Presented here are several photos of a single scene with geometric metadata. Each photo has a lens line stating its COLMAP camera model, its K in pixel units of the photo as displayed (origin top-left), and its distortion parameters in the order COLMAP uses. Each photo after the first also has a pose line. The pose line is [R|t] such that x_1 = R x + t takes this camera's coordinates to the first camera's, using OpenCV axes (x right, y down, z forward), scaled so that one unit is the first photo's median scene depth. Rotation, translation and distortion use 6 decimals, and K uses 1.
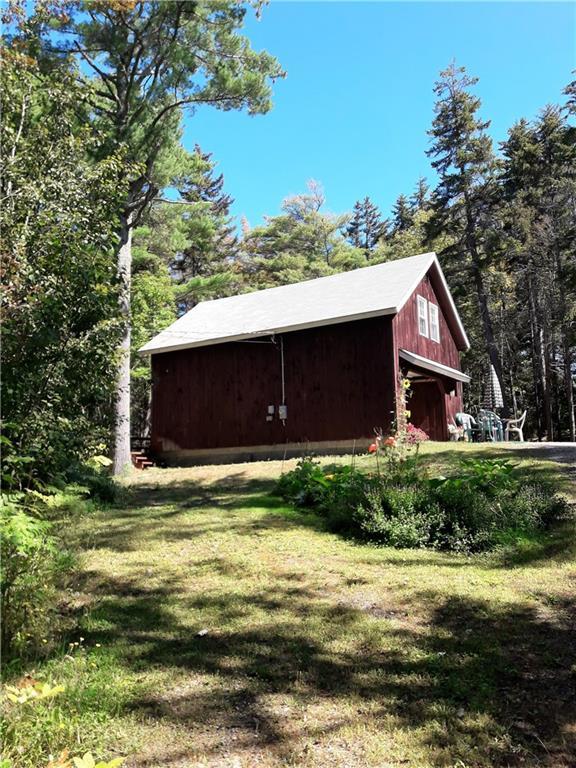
lens RADIAL K [[648.3, 0, 273.4], [0, 648.3, 400.2], [0, 0, 1]] dist [0.150623, -0.342381]
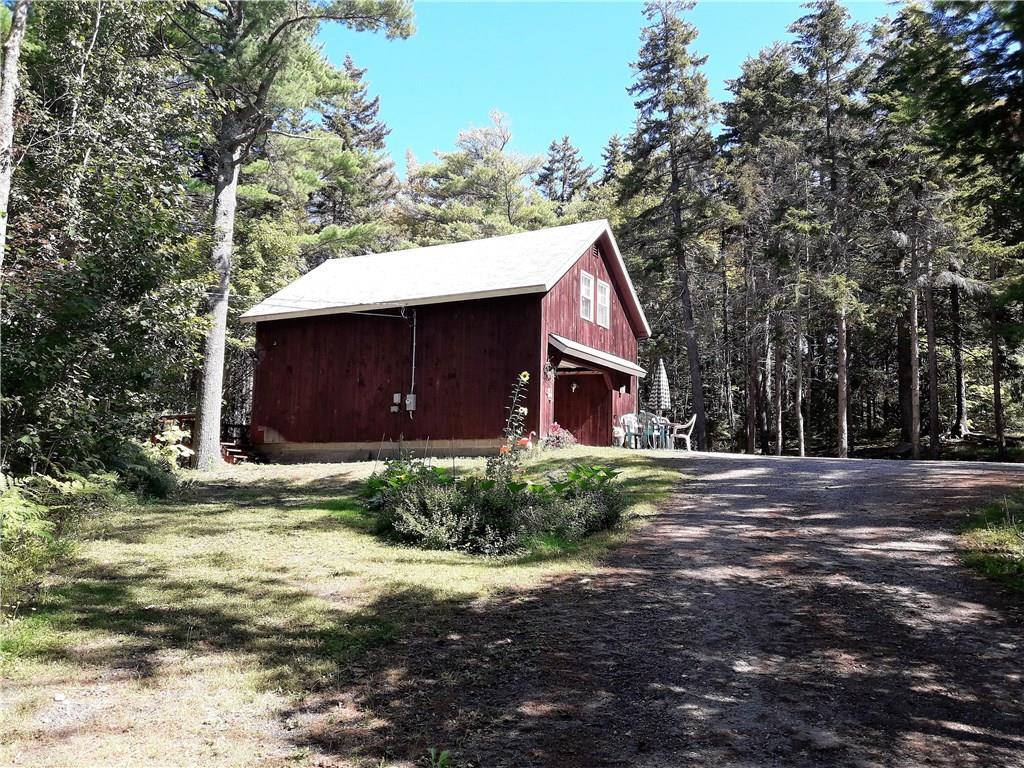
lens RADIAL K [[861.4, 0, 512.0], [0, 861.4, 384.0], [0, 0, 1]] dist [0.154253, -0.282921]
pose [[0.997498, 0.050865, 0.049088, 0.080698], [-0.050726, 0.998704, -0.004081, -0.006008], [-0.049232, 0.001581, 0.998786, -0.092533]]
